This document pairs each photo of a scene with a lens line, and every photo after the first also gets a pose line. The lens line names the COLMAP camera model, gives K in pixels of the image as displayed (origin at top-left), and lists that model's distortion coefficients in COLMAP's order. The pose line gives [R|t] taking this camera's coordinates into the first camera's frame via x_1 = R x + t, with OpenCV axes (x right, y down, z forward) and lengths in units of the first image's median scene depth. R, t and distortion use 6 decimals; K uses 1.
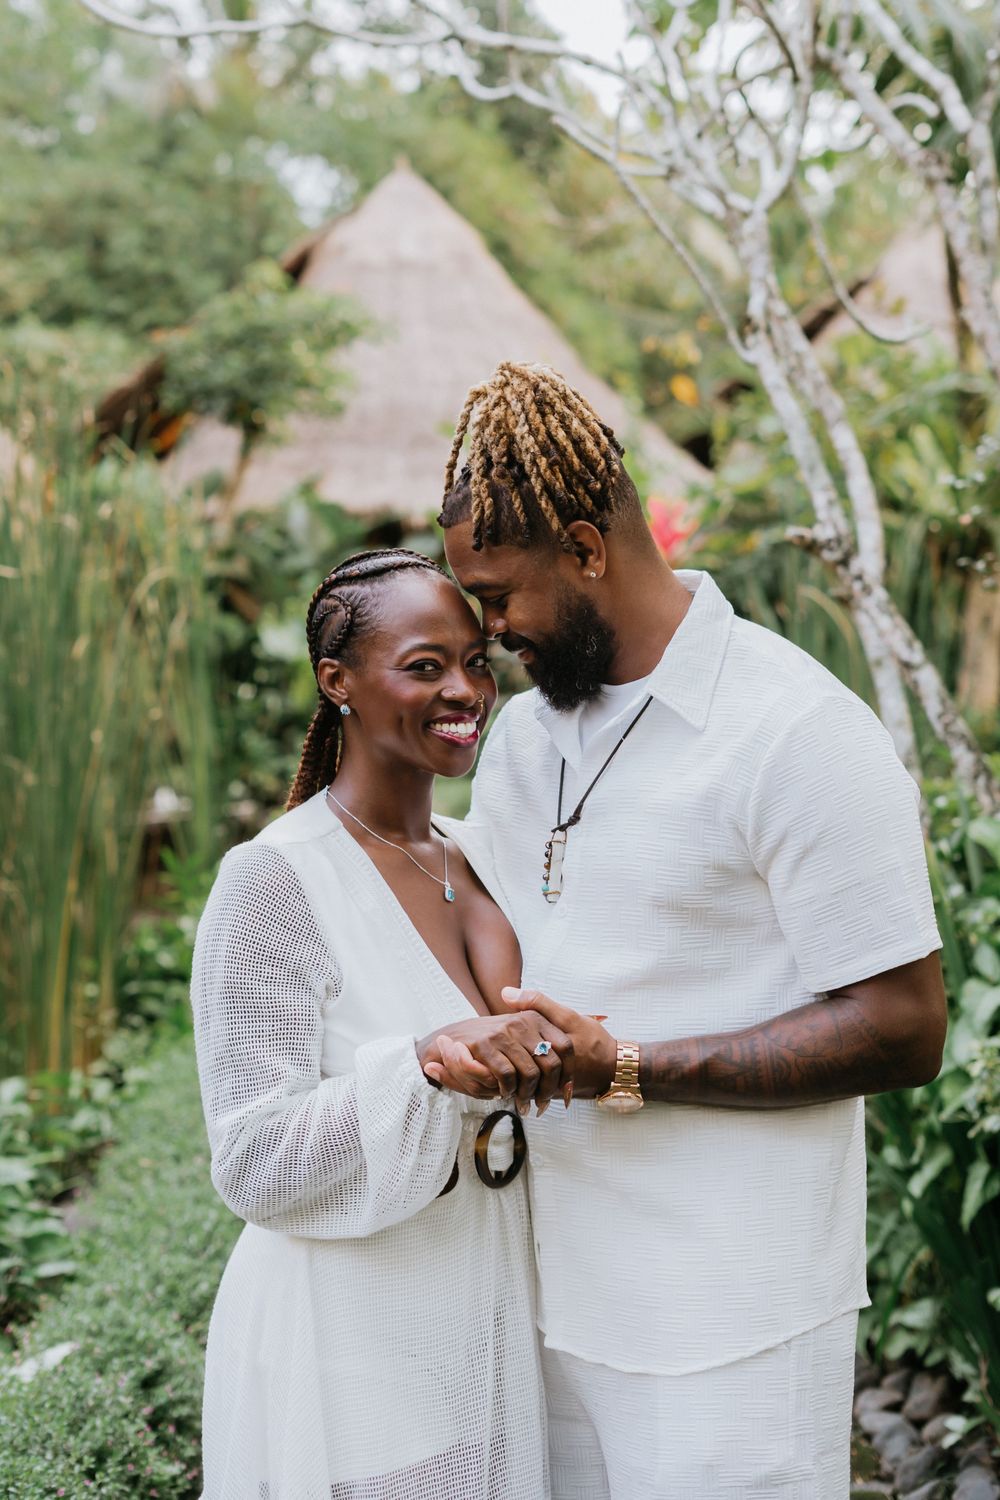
lens RADIAL K [[2683.6, 0, 467.4], [0, 2683.6, 602.9], [0, 0, 1]] dist [0.011631, -0.009373]
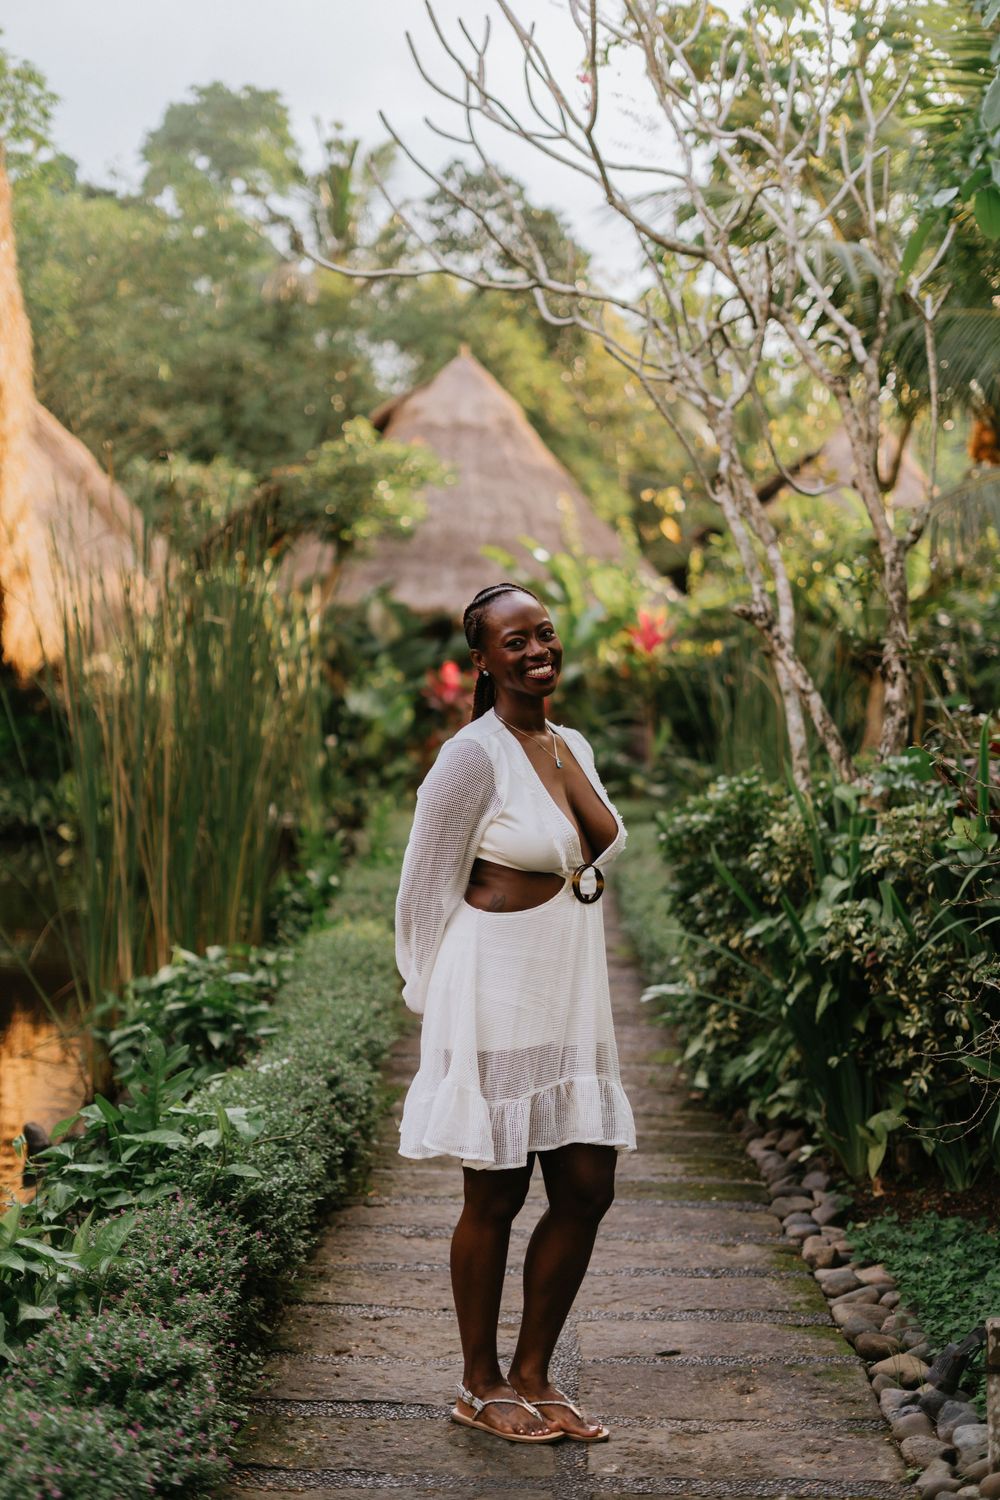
lens RADIAL K [[2140.5, 0, 492.2], [0, 2140.5, 761.2], [0, 0, 1]] dist [0.008635, -0.016265]
pose [[0.998725, 0.050253, 0.004710, -0.023918], [-0.050368, 0.998315, 0.028805, 0.030357], [-0.003254, -0.029005, 0.999574, -0.246980]]
